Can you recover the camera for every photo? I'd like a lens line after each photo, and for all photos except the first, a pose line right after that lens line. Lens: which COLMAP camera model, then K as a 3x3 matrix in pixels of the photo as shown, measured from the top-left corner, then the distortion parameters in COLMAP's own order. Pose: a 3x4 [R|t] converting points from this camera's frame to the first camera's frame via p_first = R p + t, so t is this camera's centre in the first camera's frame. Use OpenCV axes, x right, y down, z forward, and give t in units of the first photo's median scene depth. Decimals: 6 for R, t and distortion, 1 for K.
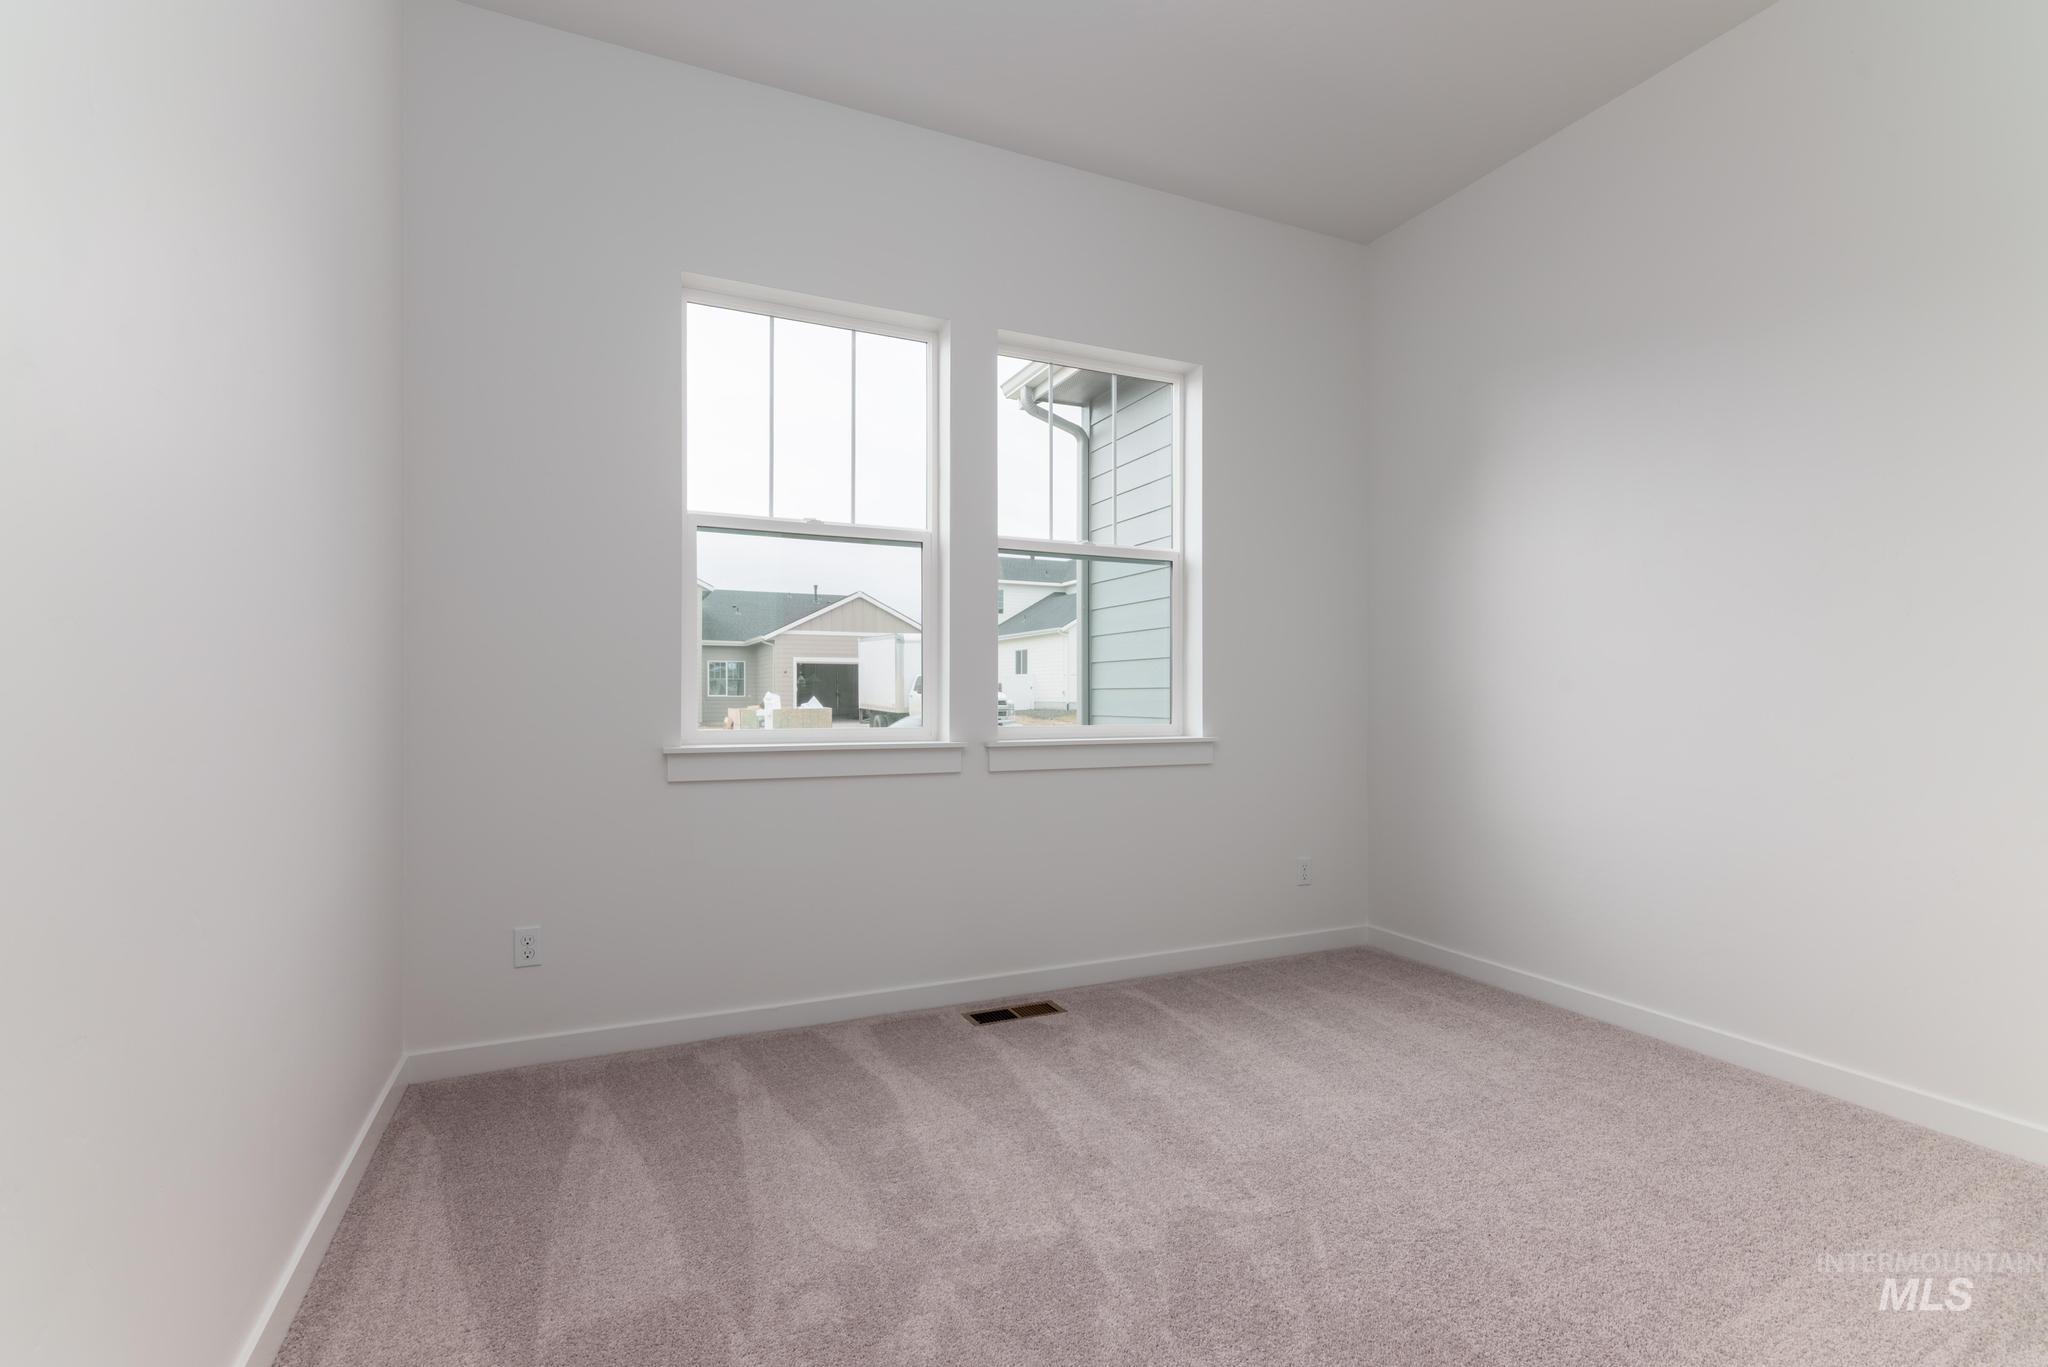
lens RADIAL K [[877.2, 0, 1014.5], [0, 877.2, 692.9], [0, 0, 1]] dist [-0.001812, -0.000107]
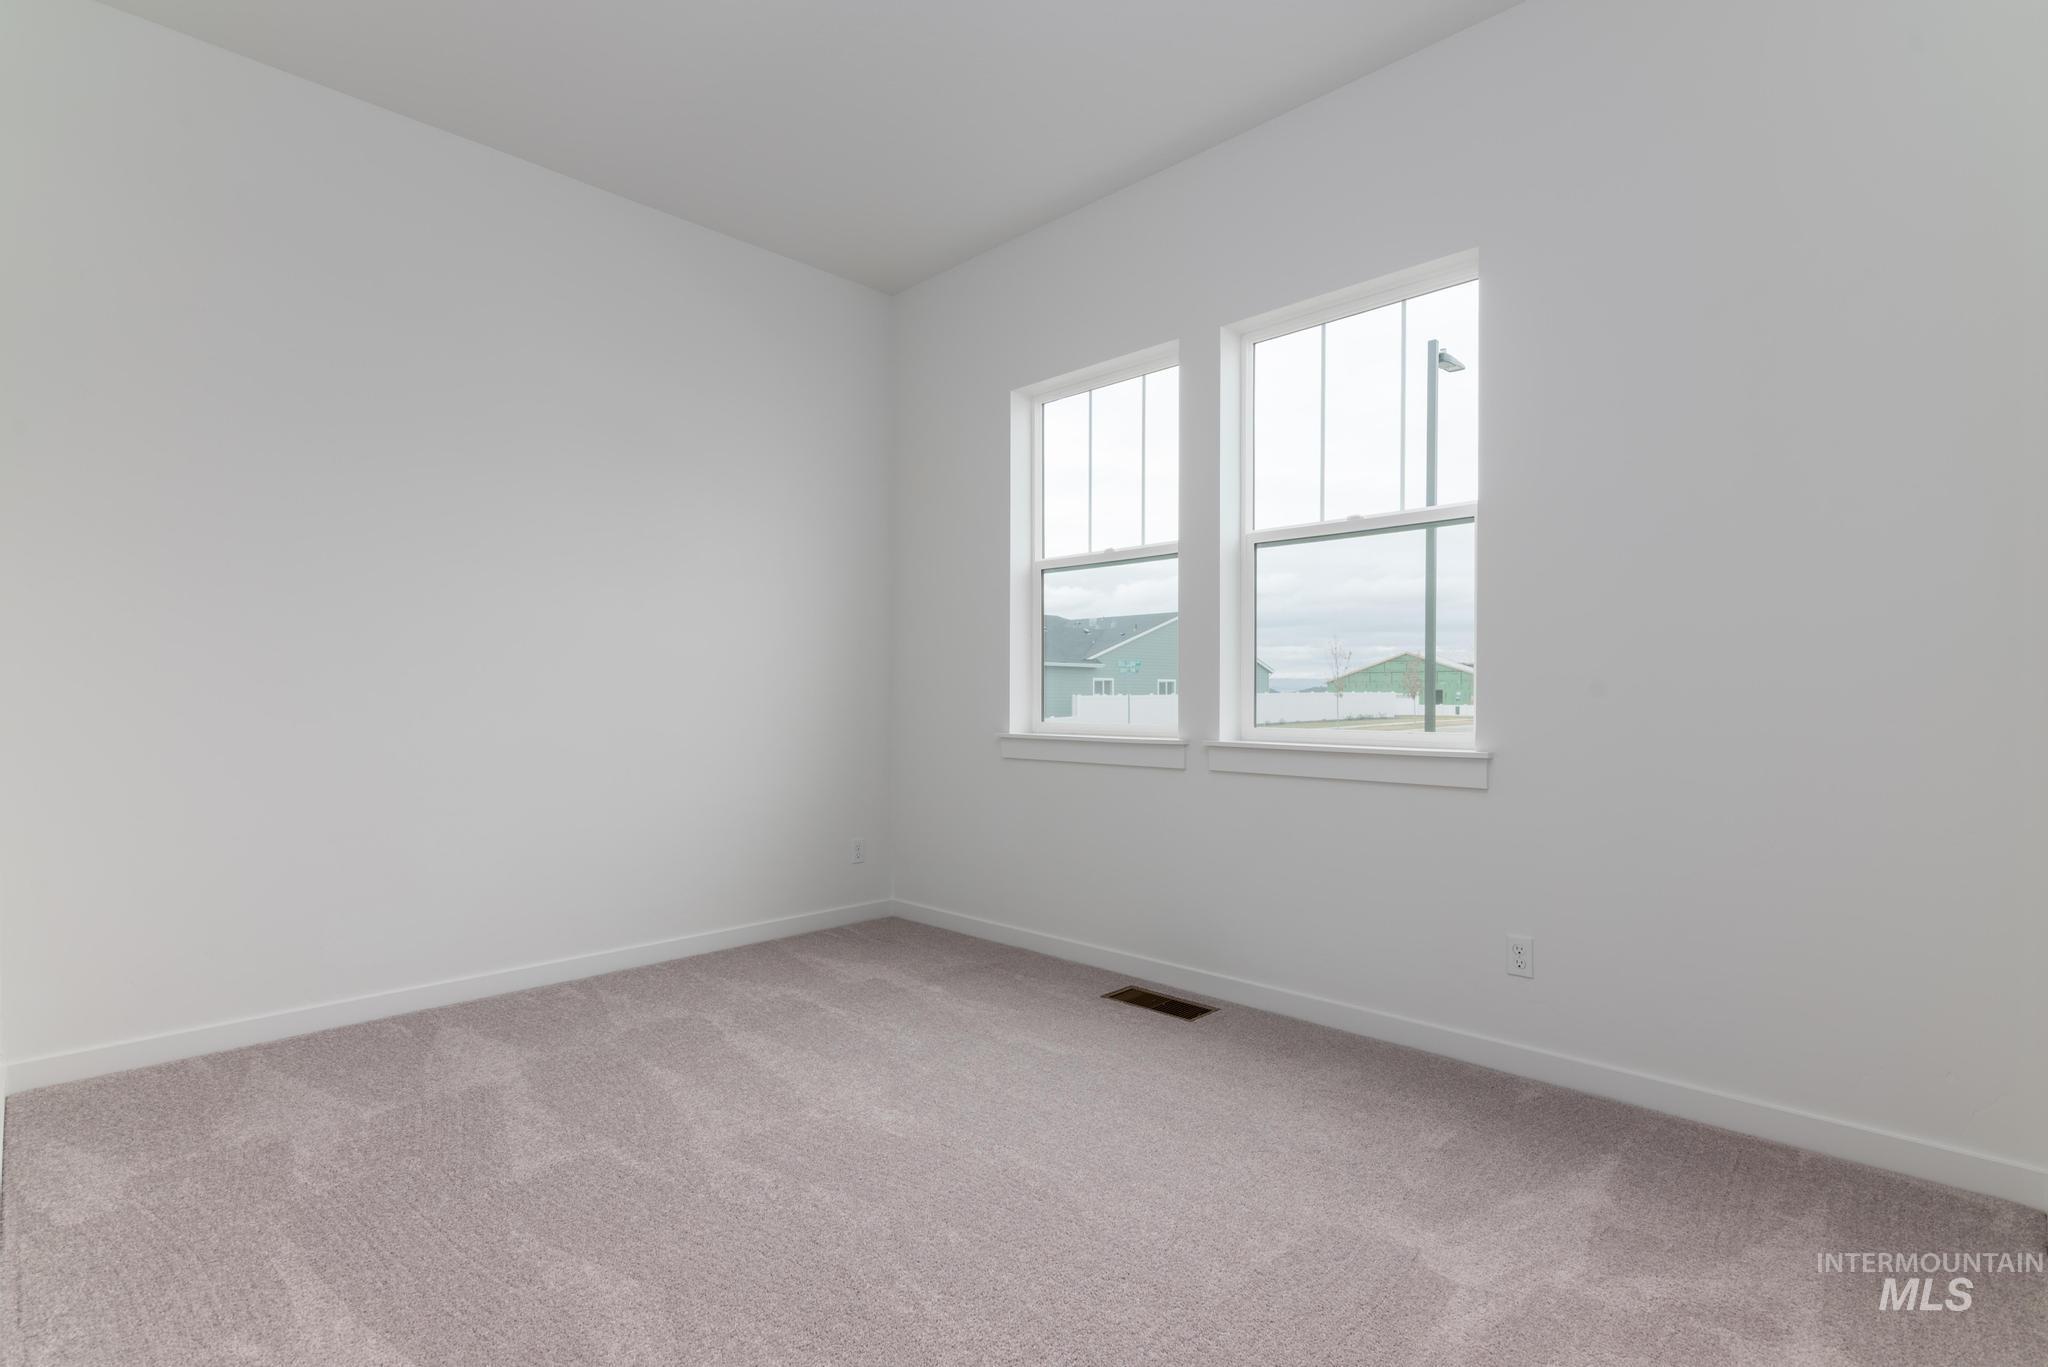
lens RADIAL K [[928.4, 0, 1020.3], [0, 928.4, 700.3], [0, 0, 1]] dist [0.009784, -0.000195]
pose [[0.397600, 0.000475, -0.917559, 0.862513], [0.002562, 0.999995, 0.001628, 0.006149], [0.917555, -0.002998, 0.397597, 0.374230]]
